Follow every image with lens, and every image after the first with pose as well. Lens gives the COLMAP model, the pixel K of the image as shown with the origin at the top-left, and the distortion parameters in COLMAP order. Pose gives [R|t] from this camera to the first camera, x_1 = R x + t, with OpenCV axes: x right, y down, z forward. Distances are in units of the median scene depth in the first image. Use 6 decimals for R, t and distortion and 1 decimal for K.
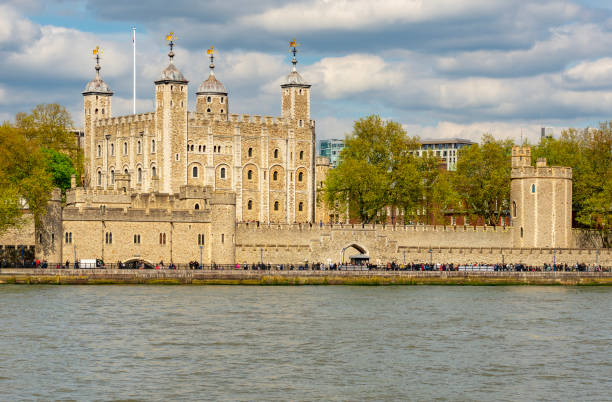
lens RADIAL K [[1732.1, 0, 440.3], [0, 1732.1, 202.0], [0, 0, 1]] dist [0.052286, -0.914987]
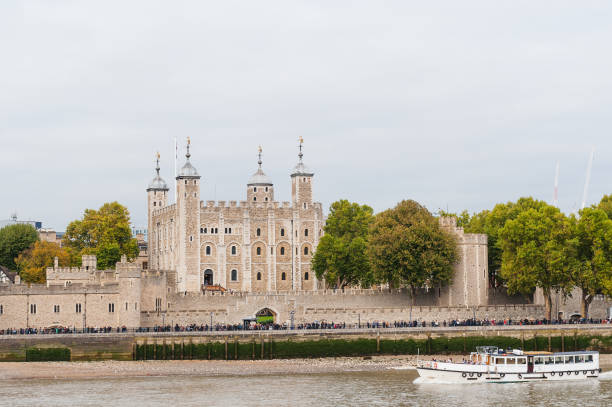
lens RADIAL K [[1408.6, 0, 365.3], [0, 1408.6, 203.3], [0, 0, 1]] dist [-0.012727, 0.003090]
pose [[0.963217, -0.047101, -0.264564, 0.222618], [0.034333, 0.998021, -0.052679, 0.005259], [0.266522, 0.041658, 0.962928, 0.080814]]
